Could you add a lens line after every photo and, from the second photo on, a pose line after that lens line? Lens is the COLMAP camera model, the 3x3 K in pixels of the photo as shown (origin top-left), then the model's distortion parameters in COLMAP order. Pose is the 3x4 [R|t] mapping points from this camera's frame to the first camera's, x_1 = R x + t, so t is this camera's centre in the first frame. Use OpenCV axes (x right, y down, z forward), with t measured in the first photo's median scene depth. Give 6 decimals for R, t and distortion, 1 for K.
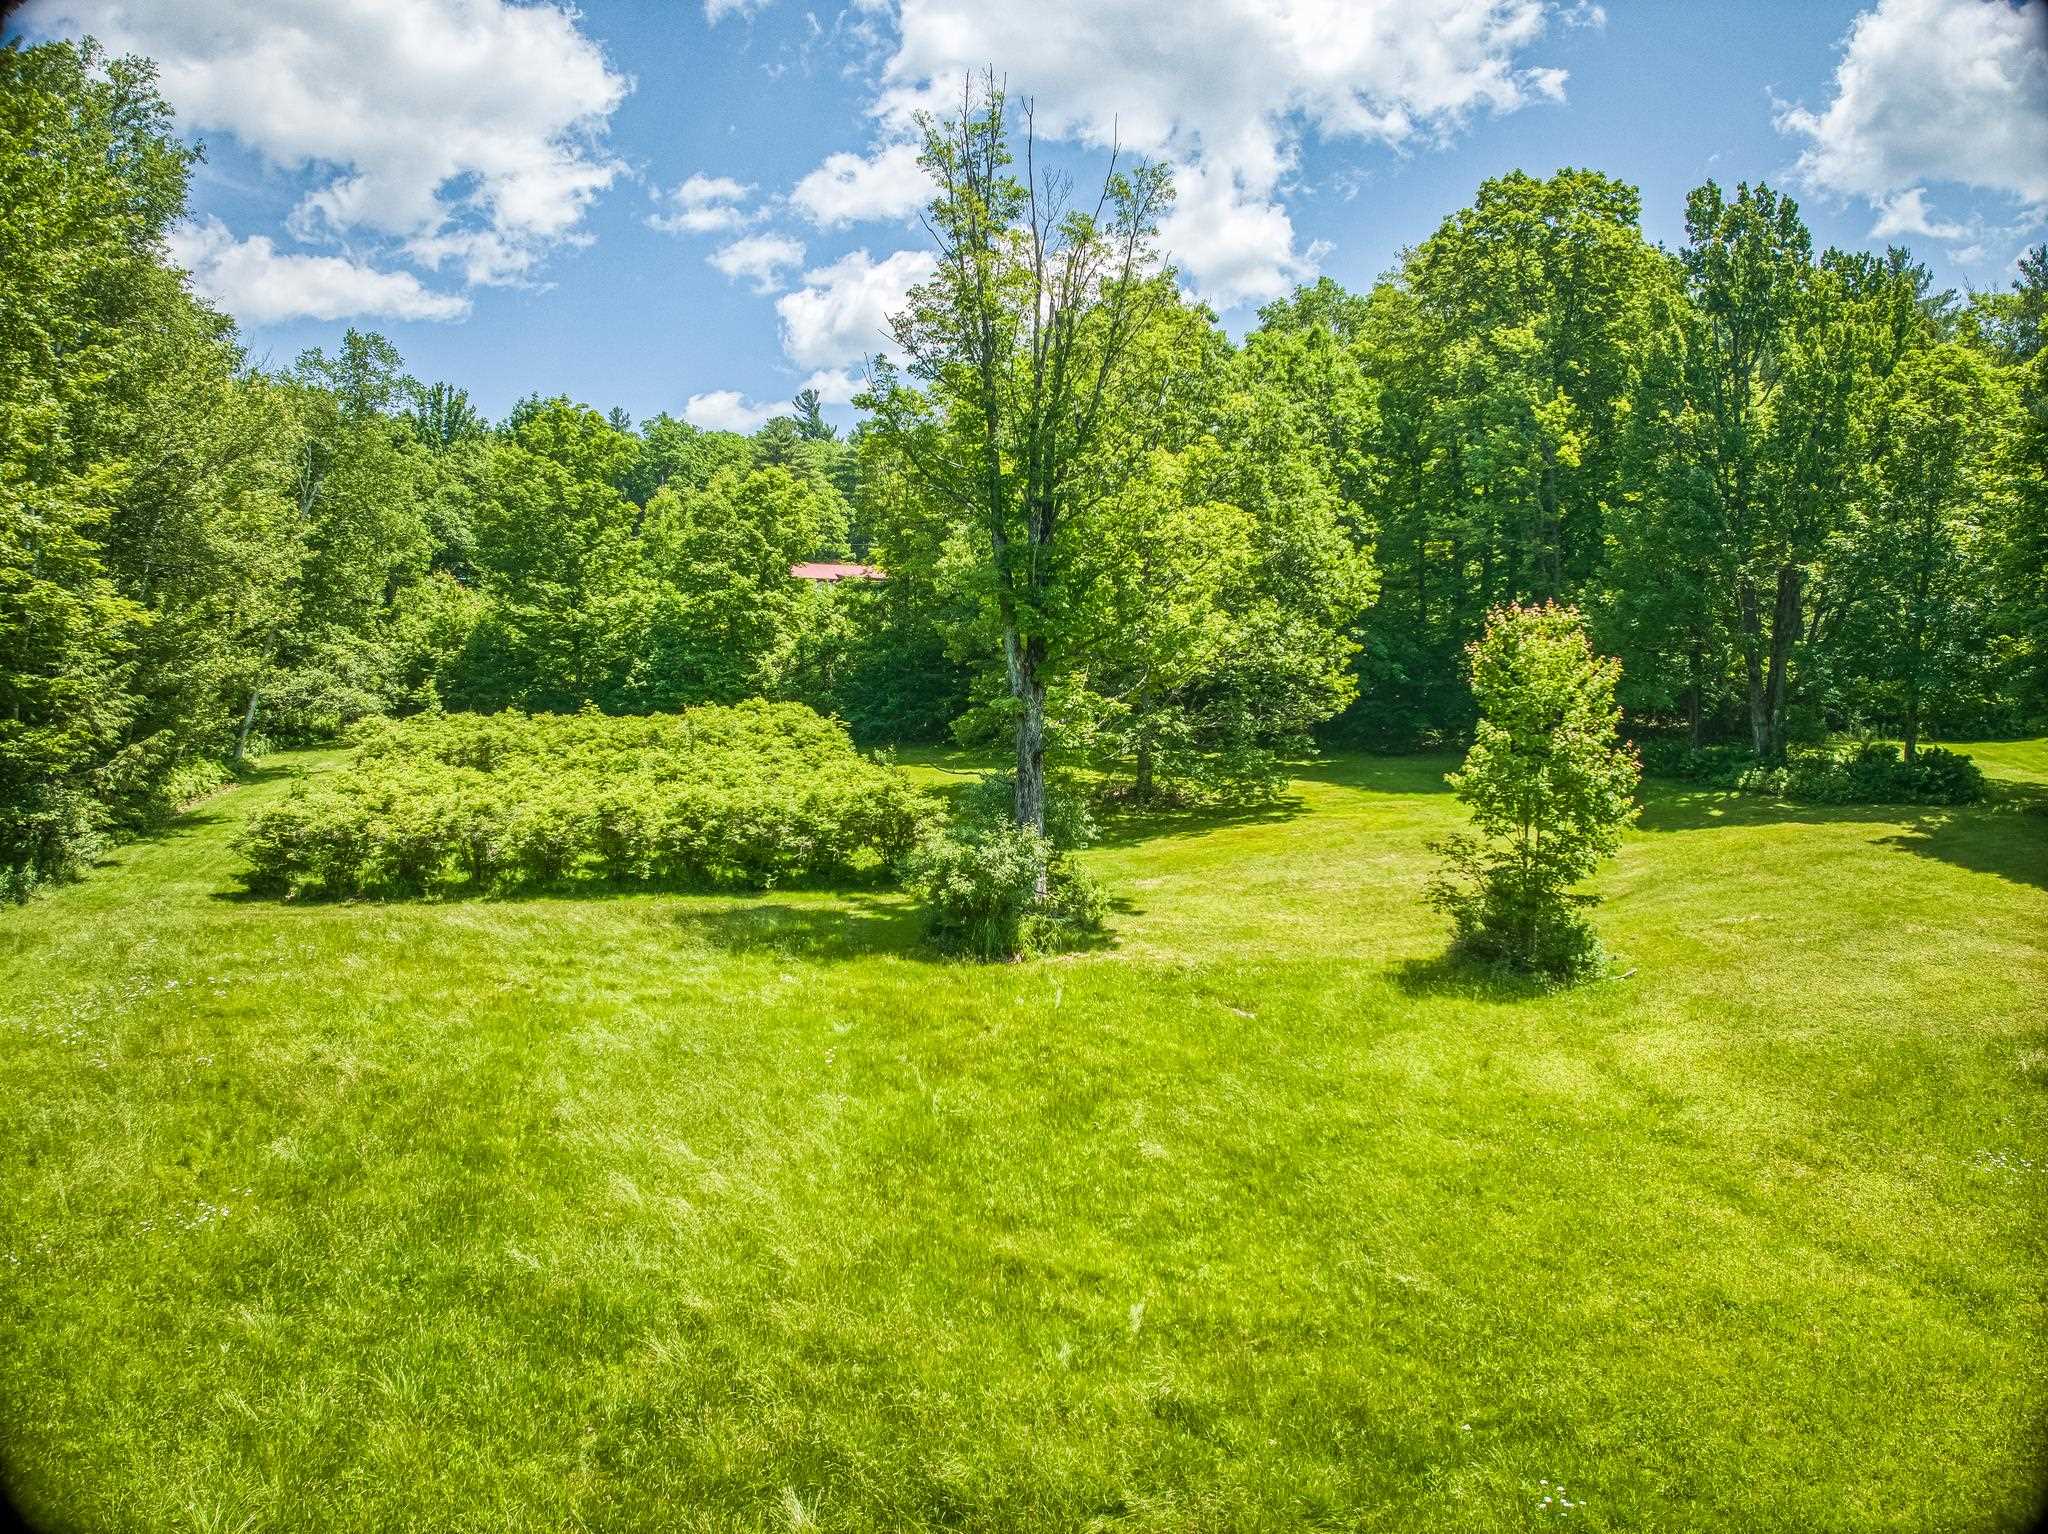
lens RADIAL K [[1633.2, 0, 1024.0], [0, 1633.2, 767.0], [0, 0, 1]] dist [-0.111603, -0.018720]
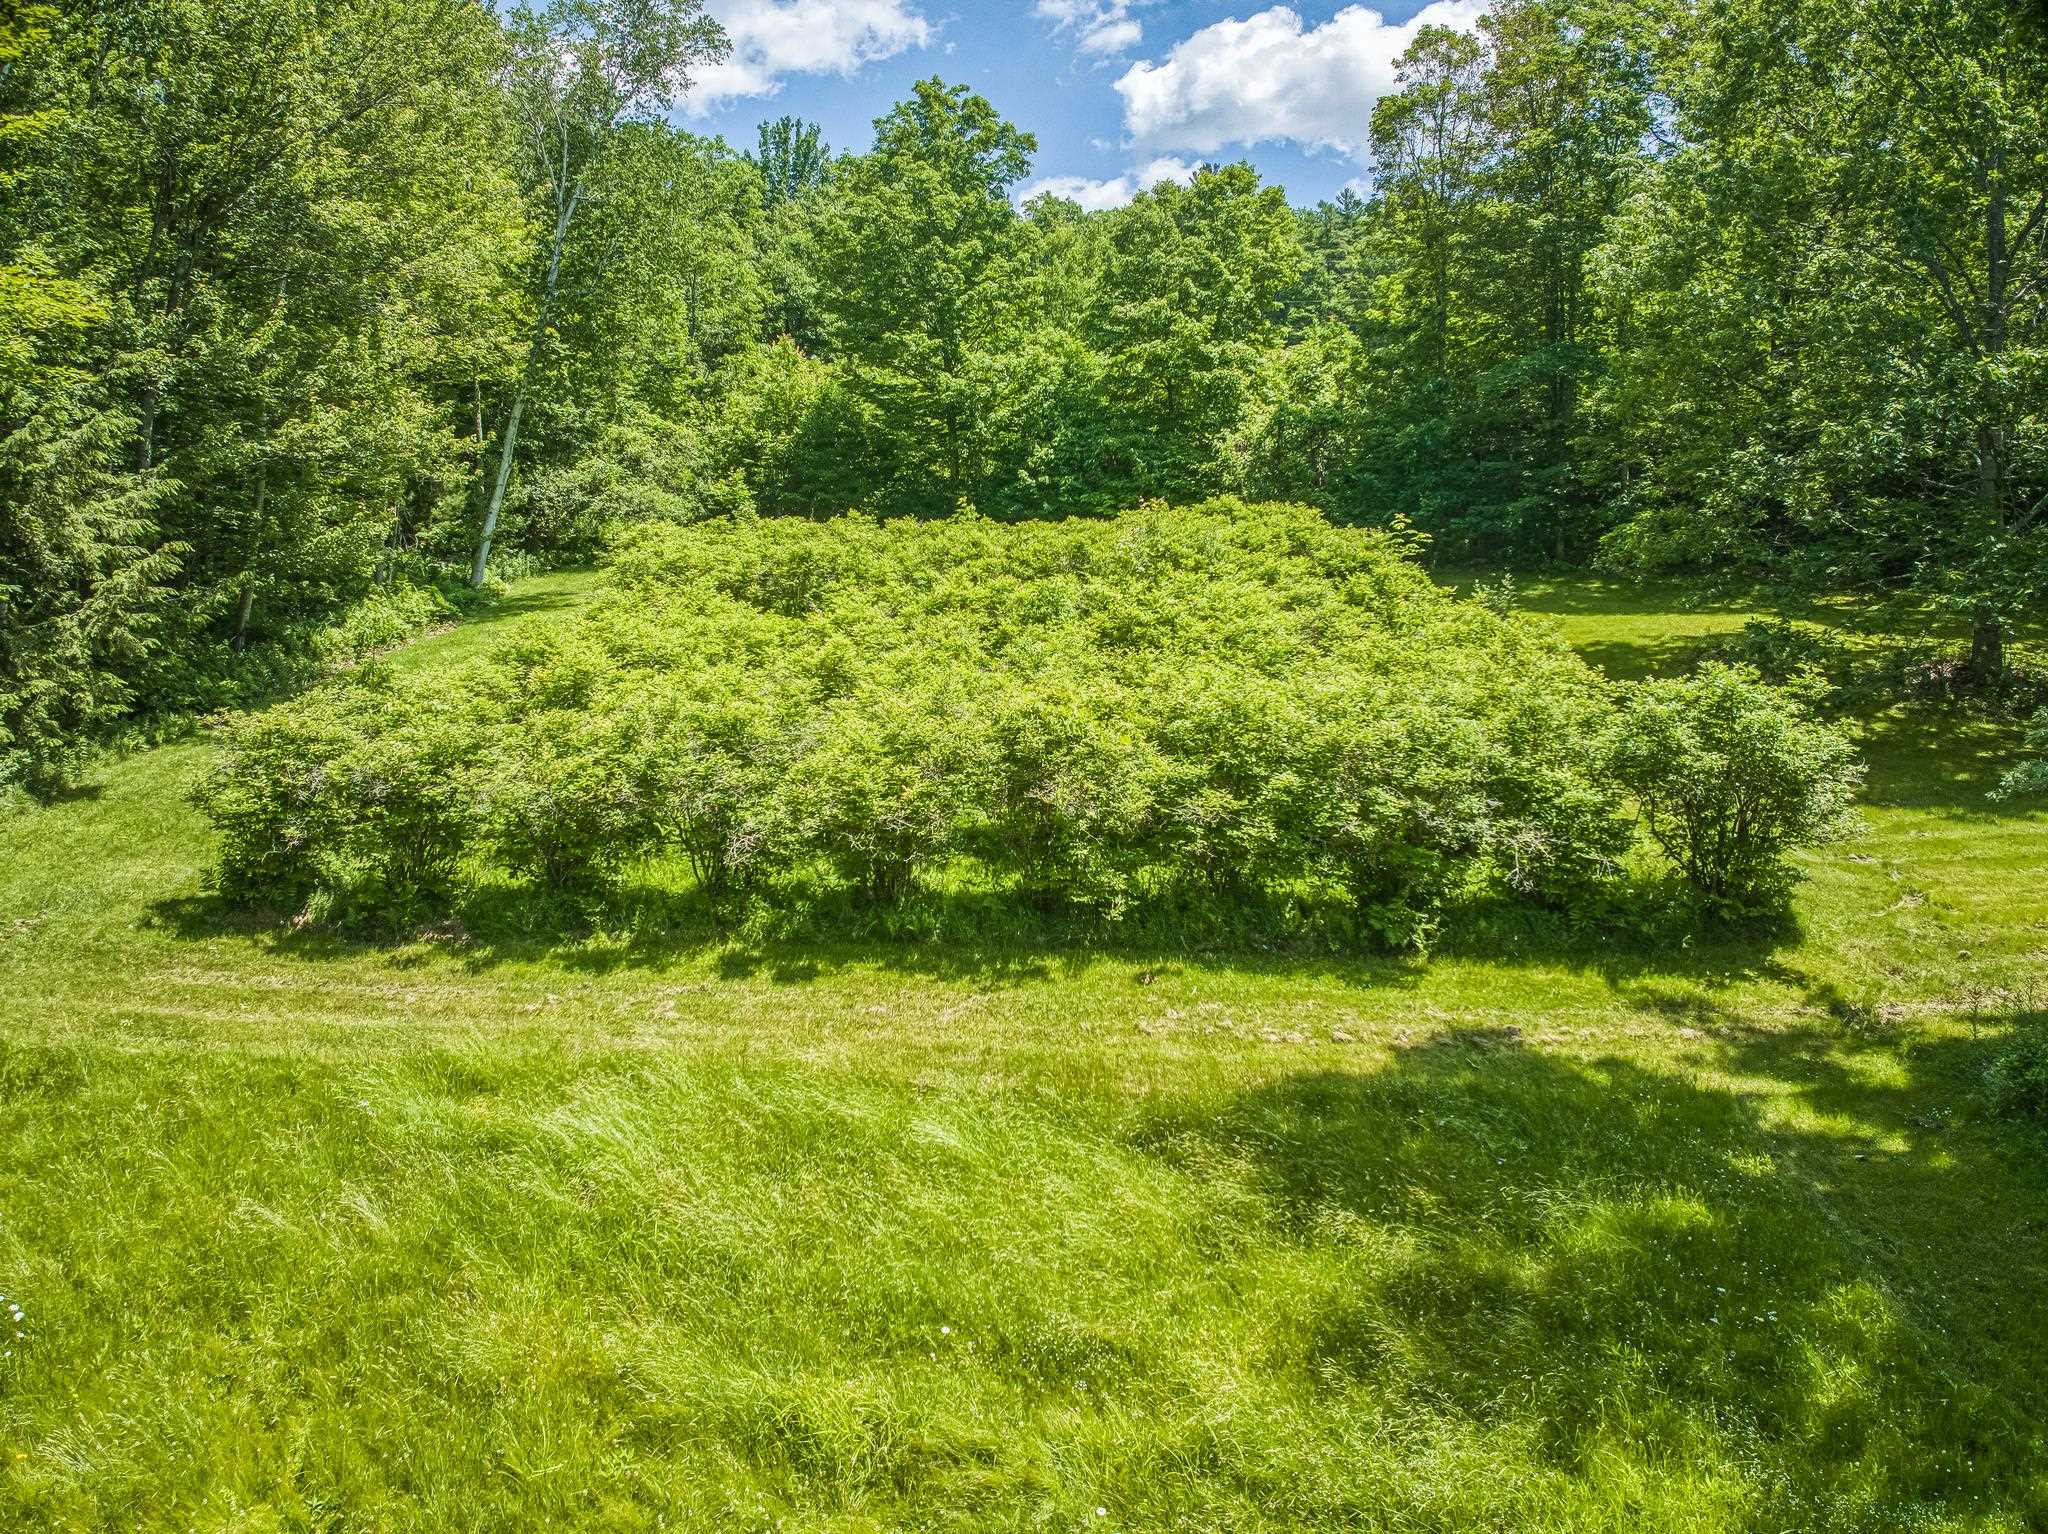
lens RADIAL K [[1638.1, 0, 1025.2], [0, 1638.1, 674.4], [0, 0, 1]] dist [-0.111280, -0.014092]
pose [[0.974776, 0.021711, -0.222128, -0.100065], [-0.009434, 0.998376, 0.056183, -0.007667], [0.222987, -0.052671, 0.973397, 0.364068]]
